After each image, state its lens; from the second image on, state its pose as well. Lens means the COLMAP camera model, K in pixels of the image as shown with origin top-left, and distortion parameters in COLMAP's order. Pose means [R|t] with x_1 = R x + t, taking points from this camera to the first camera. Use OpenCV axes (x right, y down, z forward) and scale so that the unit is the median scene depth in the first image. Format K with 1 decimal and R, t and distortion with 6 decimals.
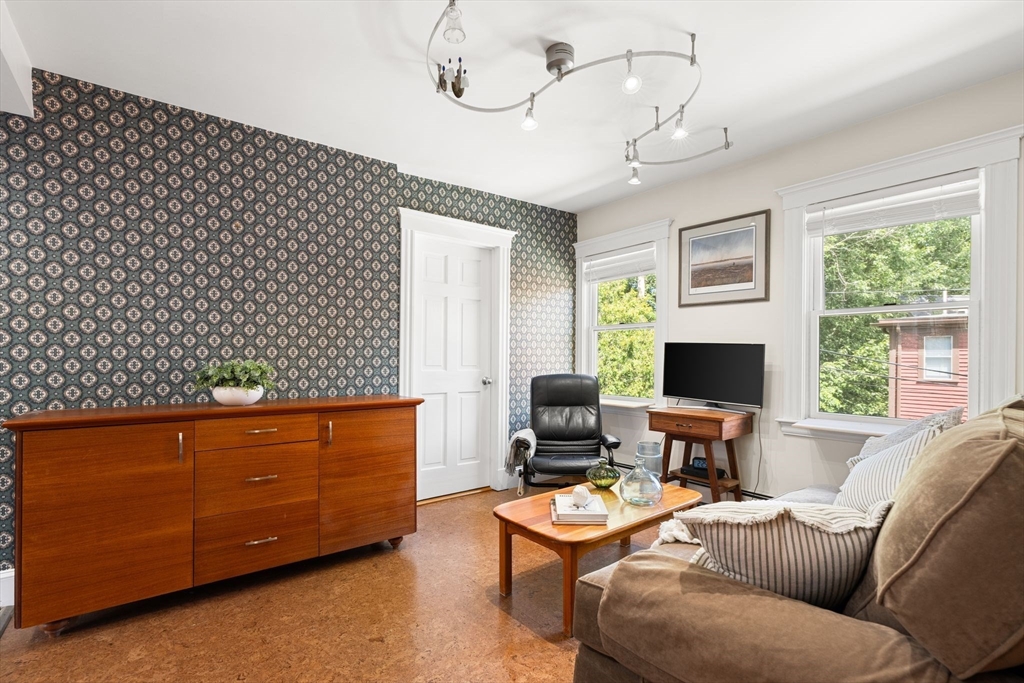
lens RADIAL K [[481.2, 0, 511.2], [0, 481.2, 356.1], [0, 0, 1]] dist [-0.001151, 0.000629]
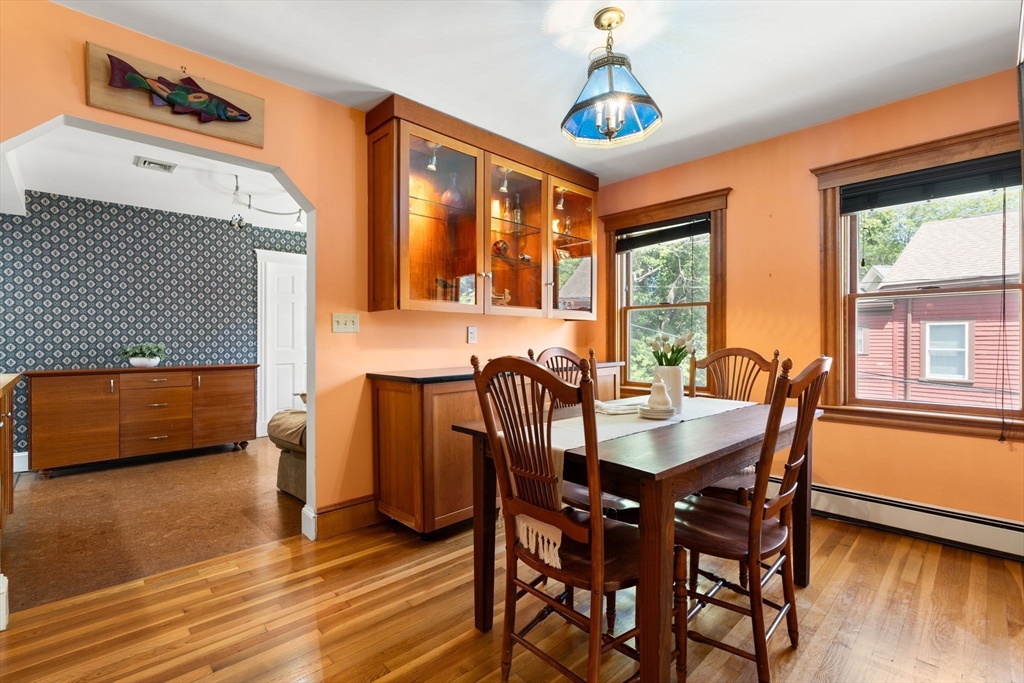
lens RADIAL K [[481.2, 0, 519.6], [0, 481.2, 341.2], [0, 0, 1]] dist [-0.001151, 0.000629]
pose [[0.994431, -0.005295, 0.105260, 0.594757], [0.004616, 0.999967, 0.006697, -0.004256], [-0.105292, -0.006174, 0.994422, -0.879140]]
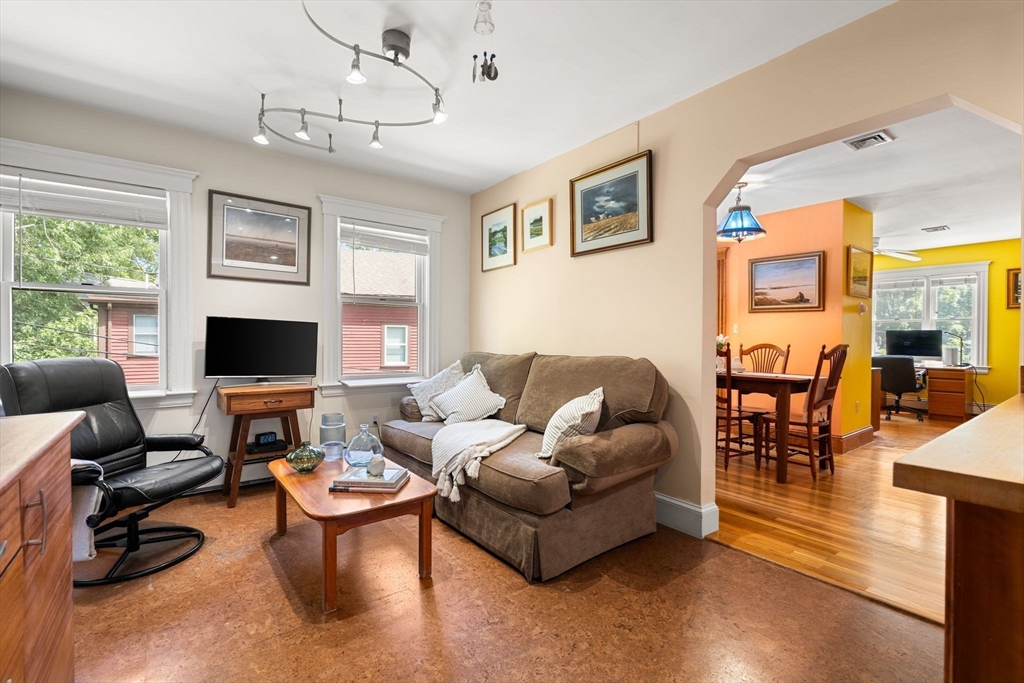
lens RADIAL K [[481.2, 0, 506.8], [0, 481.2, 344.5], [0, 0, 1]] dist [-0.001151, 0.000629]
pose [[0.020279, -0.017339, 0.999644, -1.751542], [-0.007344, 0.999820, 0.017491, 0.013653], [-0.999767, -0.007696, 0.020148, 1.373730]]
